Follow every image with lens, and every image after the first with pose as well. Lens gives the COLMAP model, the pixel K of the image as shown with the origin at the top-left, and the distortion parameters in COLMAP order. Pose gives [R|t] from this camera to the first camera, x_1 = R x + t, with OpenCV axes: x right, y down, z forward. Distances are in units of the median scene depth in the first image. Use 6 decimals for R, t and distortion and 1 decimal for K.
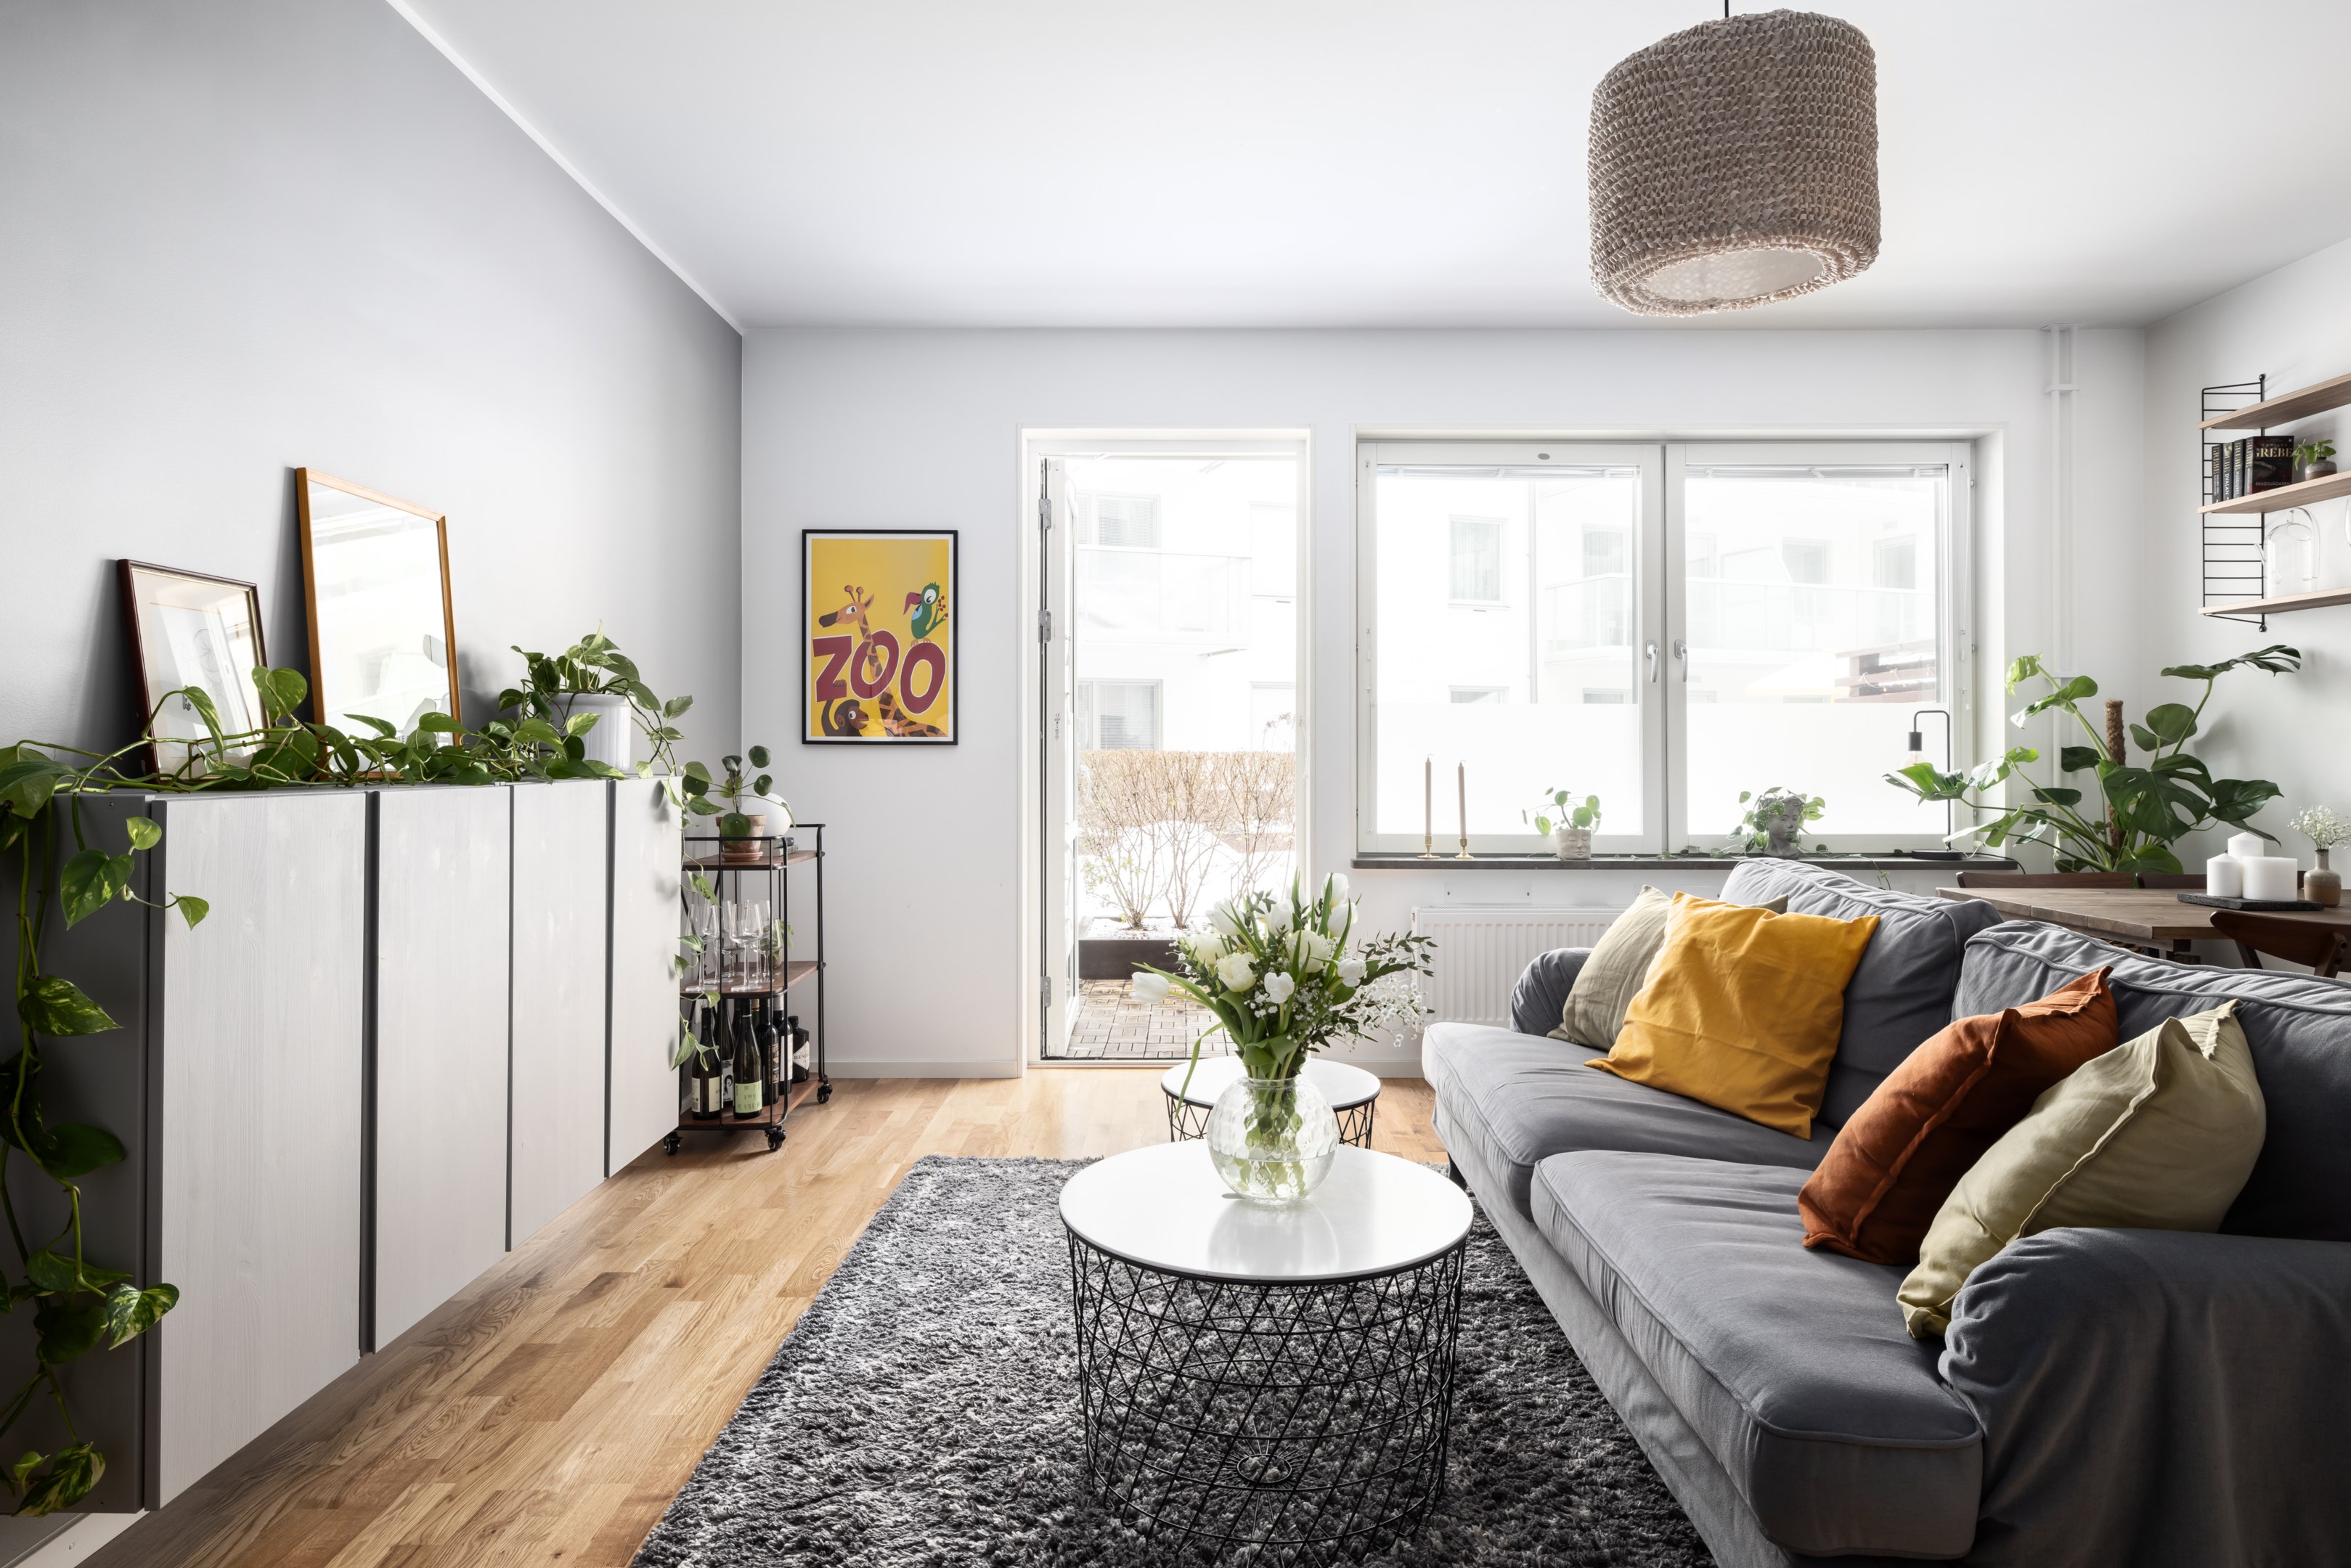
lens RADIAL K [[1344.7, 0, 1182.6], [0, 1344.7, 741.4], [0, 0, 1]] dist [0.000495, 0.000554]
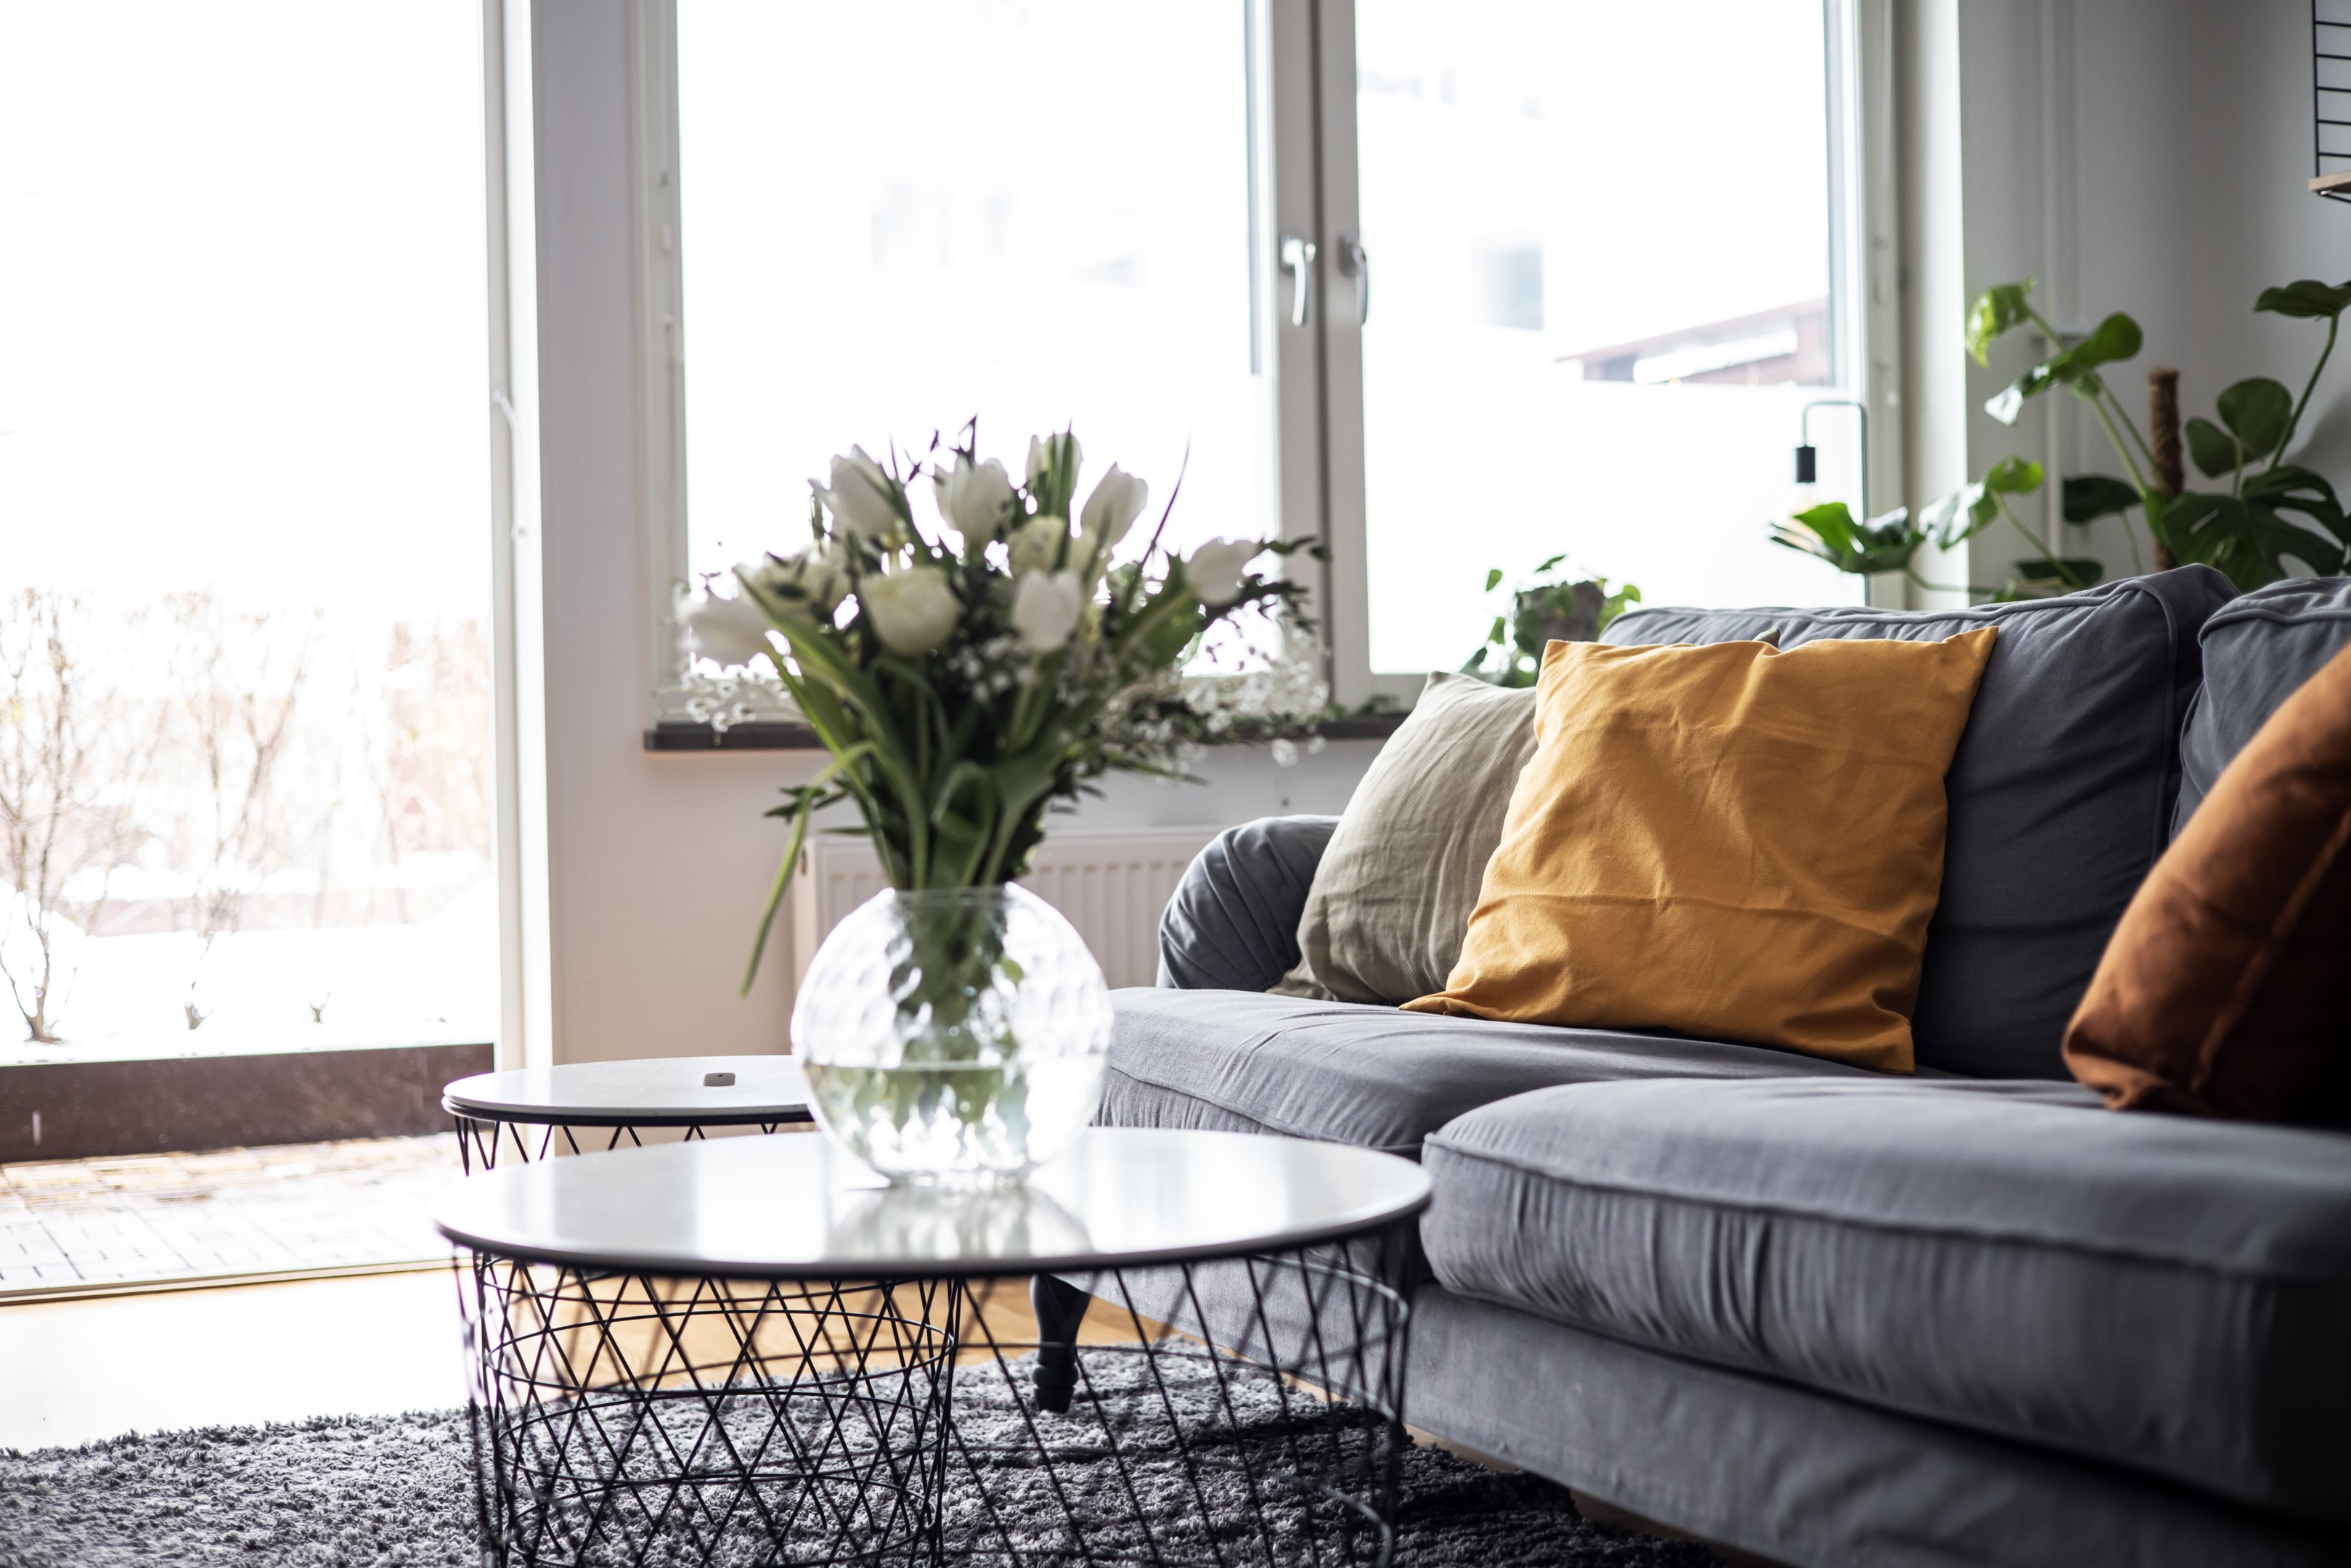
lens RADIAL K [[3305.5, 0, 1175.5], [0, 3305.5, 784.0], [0, 0, 1]] dist [0.006959, -0.057298]
pose [[0.919175, -0.023157, 0.393169, -0.136298], [0.017994, 0.999697, 0.016813, 0.100995], [-0.393439, -0.008379, 0.919313, 0.018165]]
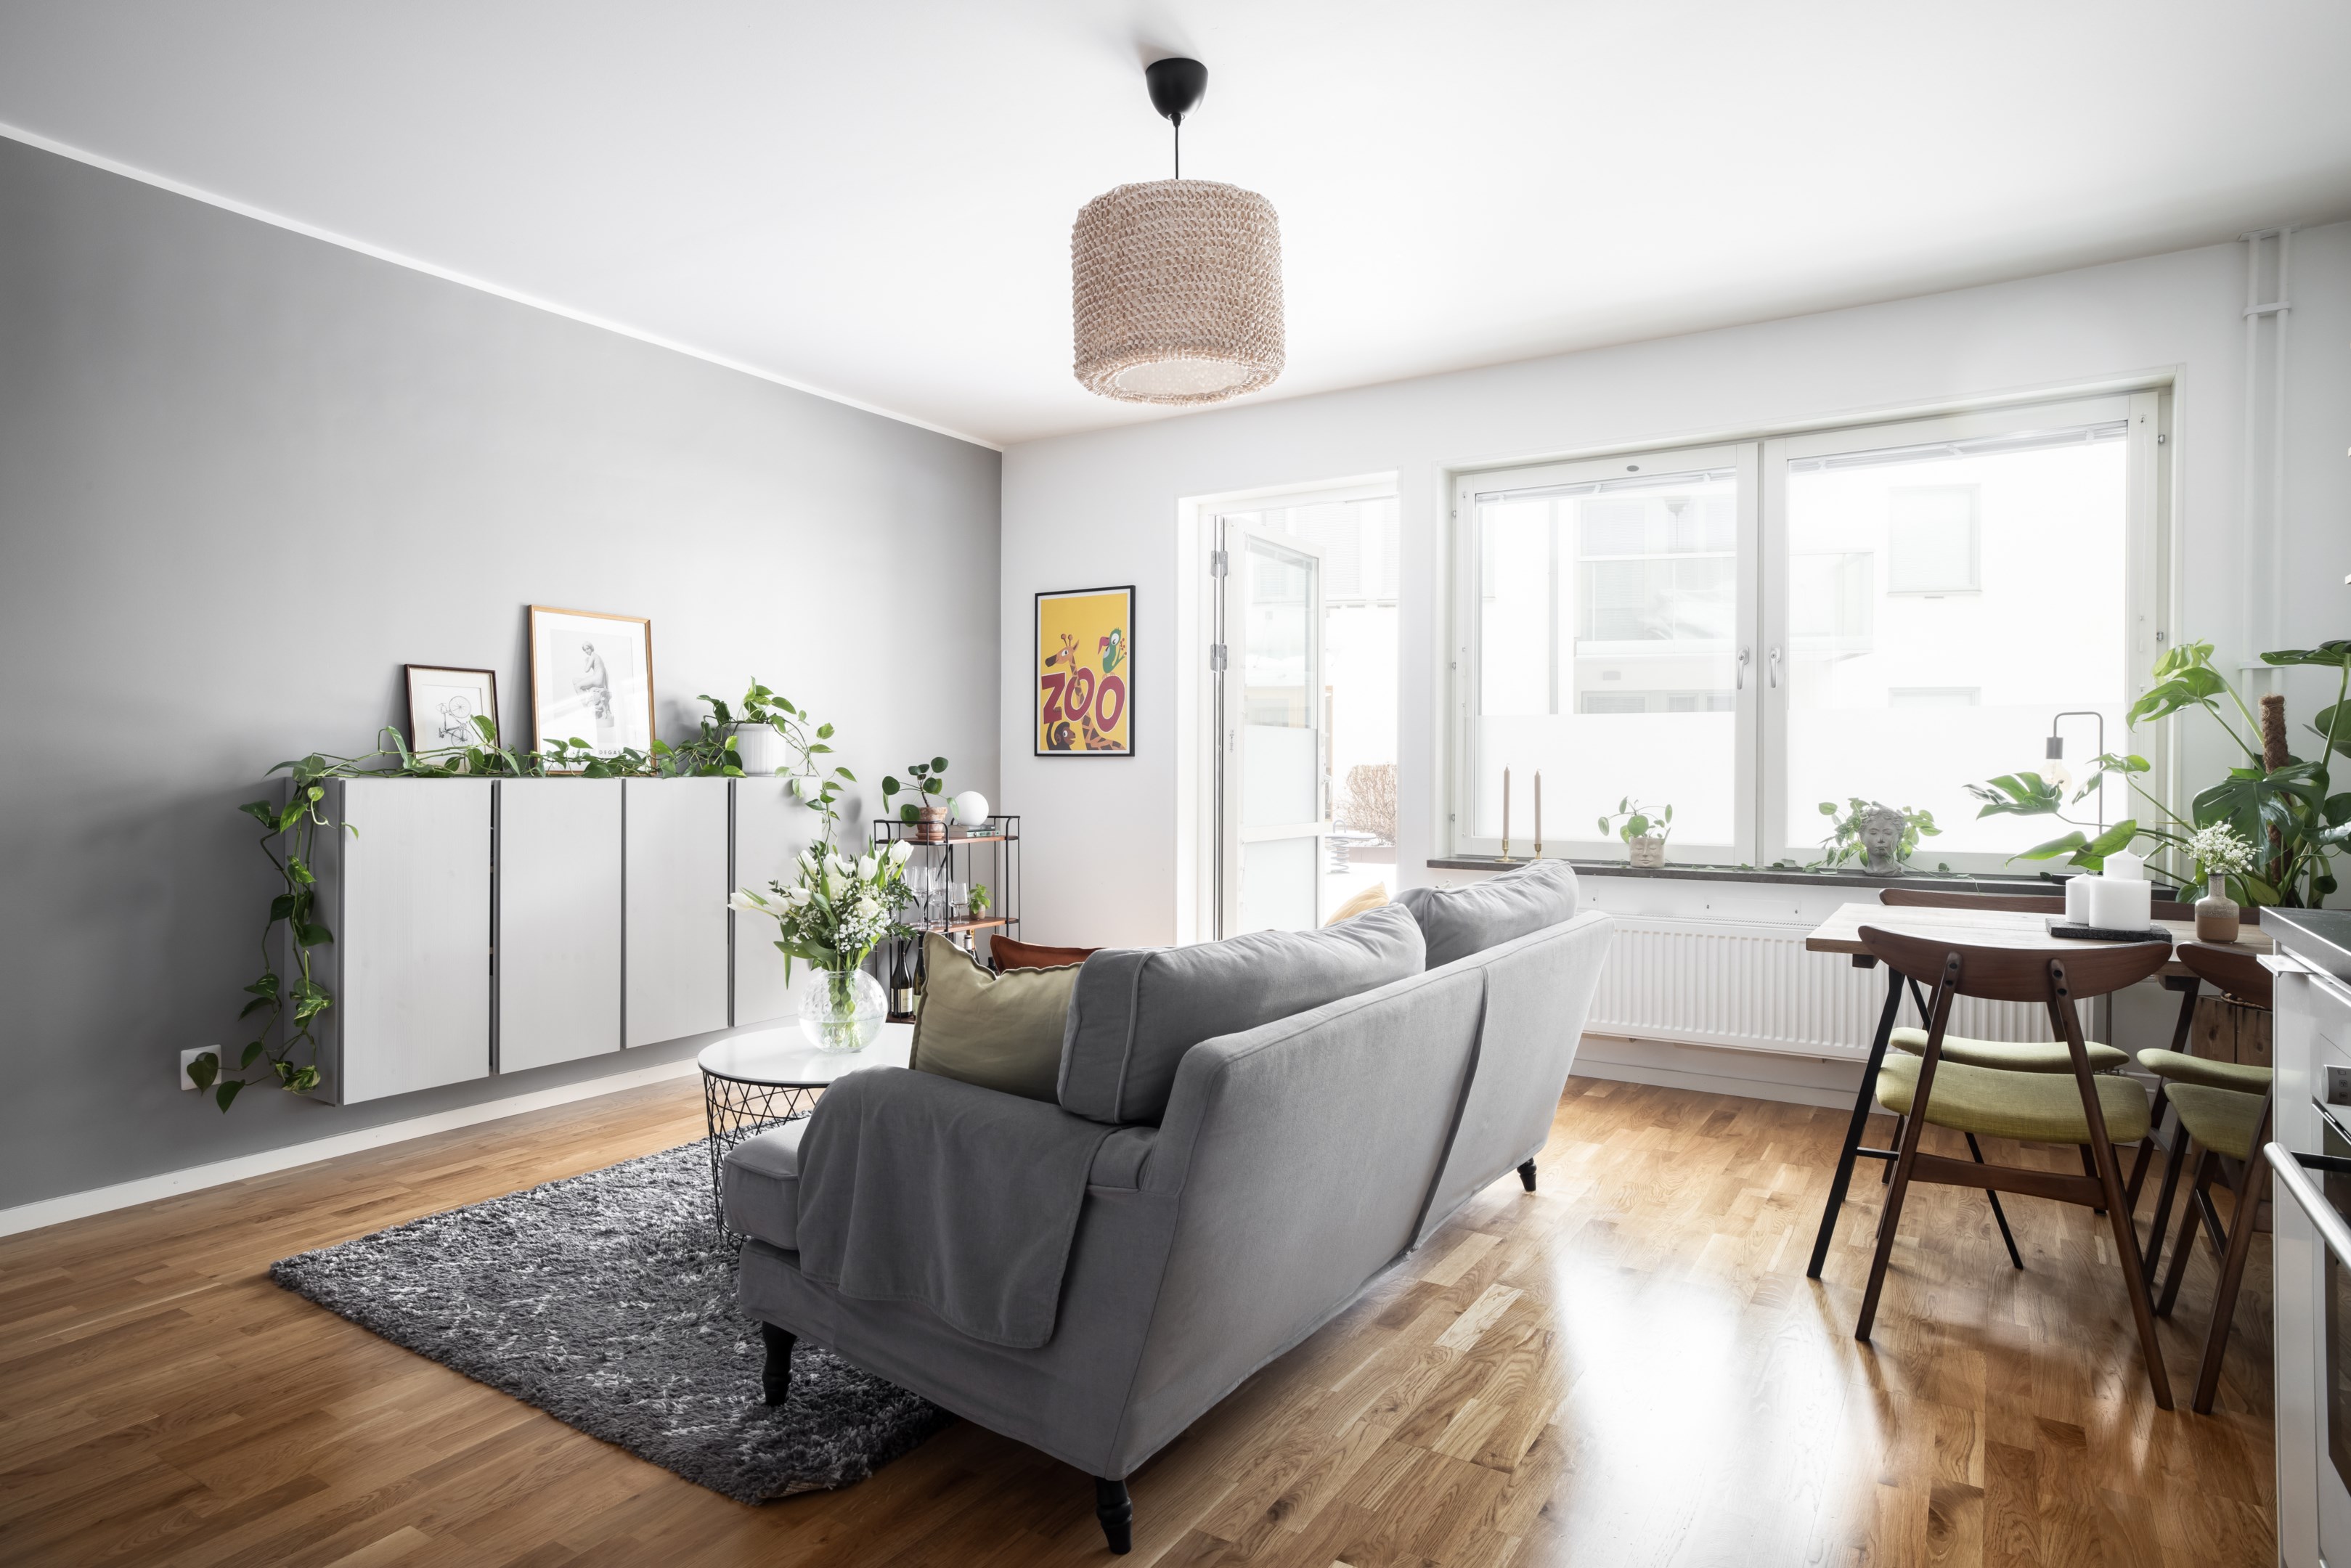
lens RADIAL K [[1324.0, 0, 1165.5], [0, 1324.0, 774.6], [0, 0, 1]] dist [-0.025533, 0.029436]
pose [[0.843610, 0.003649, -0.536945, 0.588440], [0.003246, 0.999924, 0.011897, 0.005638], [0.536947, -0.011779, 0.843534, -0.030451]]
